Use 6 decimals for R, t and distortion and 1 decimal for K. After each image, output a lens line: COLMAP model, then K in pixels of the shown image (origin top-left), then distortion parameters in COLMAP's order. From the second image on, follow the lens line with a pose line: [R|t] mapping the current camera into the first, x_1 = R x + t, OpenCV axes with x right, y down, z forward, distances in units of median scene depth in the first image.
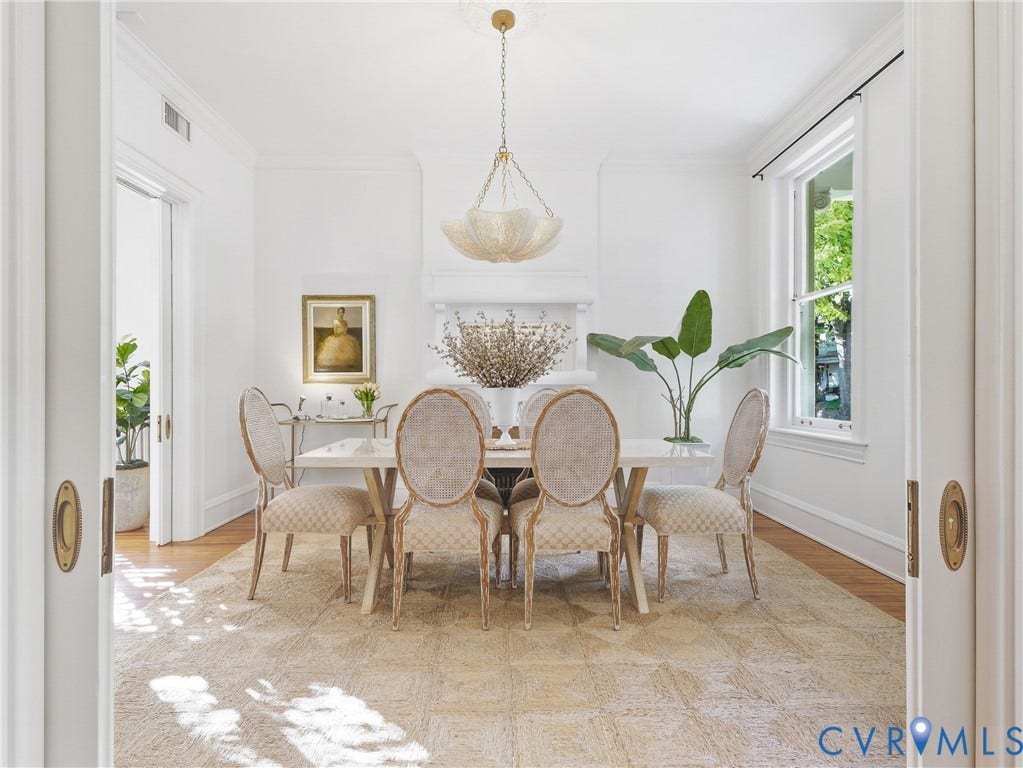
lens RADIAL K [[532.9, 0, 511.5], [0, 532.9, 384.0], [0, 0, 1]] dist [0.001043, 0.000282]
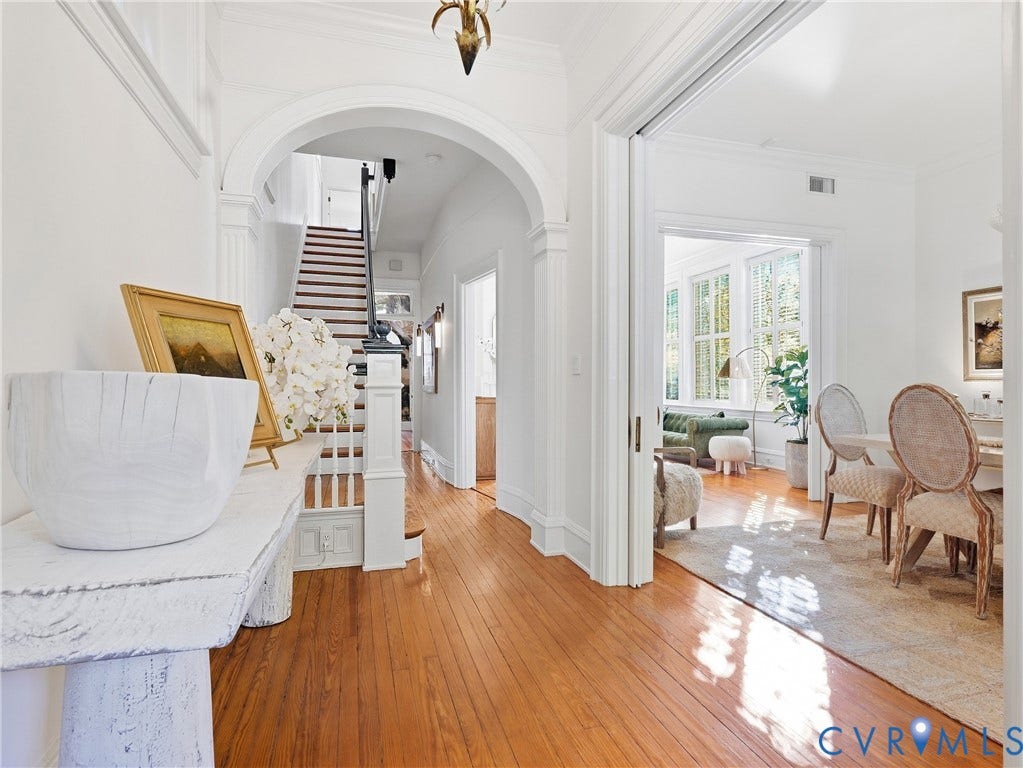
lens RADIAL K [[593.7, 0, 511.5], [0, 593.7, 384.0], [0, 0, 1]] dist [-0.001144, -0.001515]
pose [[0.247203, -0.002116, -0.968961, 0.626037], [0.004488, 0.999989, -0.001039, 0.003083], [0.968953, -0.004092, 0.247210, -0.117806]]
